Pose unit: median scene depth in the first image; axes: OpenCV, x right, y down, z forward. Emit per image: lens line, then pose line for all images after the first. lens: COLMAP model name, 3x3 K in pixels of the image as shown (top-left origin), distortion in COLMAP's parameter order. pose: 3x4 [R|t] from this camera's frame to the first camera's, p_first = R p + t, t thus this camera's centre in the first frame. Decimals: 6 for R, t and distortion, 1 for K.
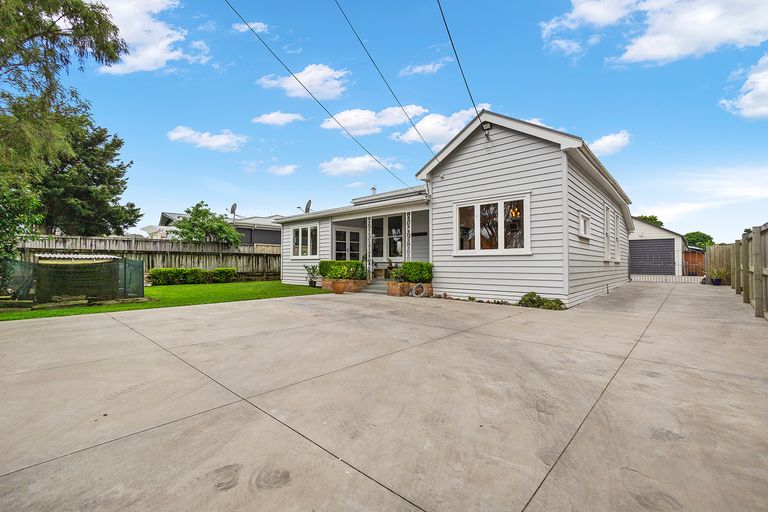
lens RADIAL K [[328.0, 0, 384.0], [0, 328.0, 256.0], [0, 0, 1]] dist [0.000289, -0.000022]
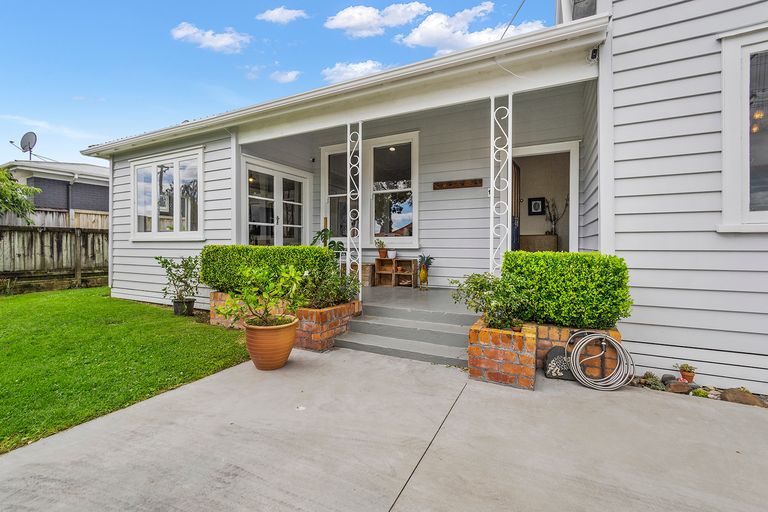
lens RADIAL K [[337.9, 0, 388.3], [0, 337.9, 248.8], [0, 0, 1]] dist [0.000337, -0.000040]
pose [[0.963379, 0.000996, 0.268143, -0.095207], [-0.009228, 0.999524, 0.029442, 0.005083], [-0.267986, -0.030838, 0.962929, 0.563866]]
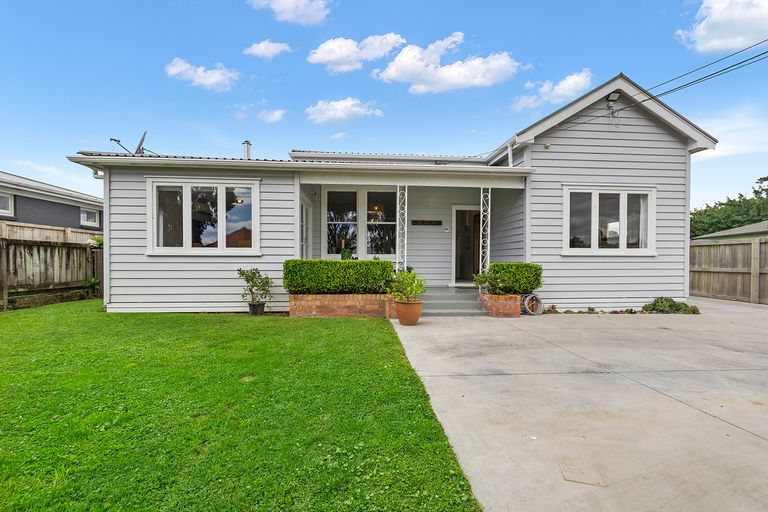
lens RADIAL K [[331.6, 0, 383.3], [0, 331.6, 271.6], [0, 0, 1]] dist [-0.002045, -0.000155]
pose [[0.690955, -0.016283, 0.722714, -0.442891], [-0.019128, 0.998984, 0.040795, 0.009552], [-0.722645, -0.042012, 0.689942, 0.541407]]
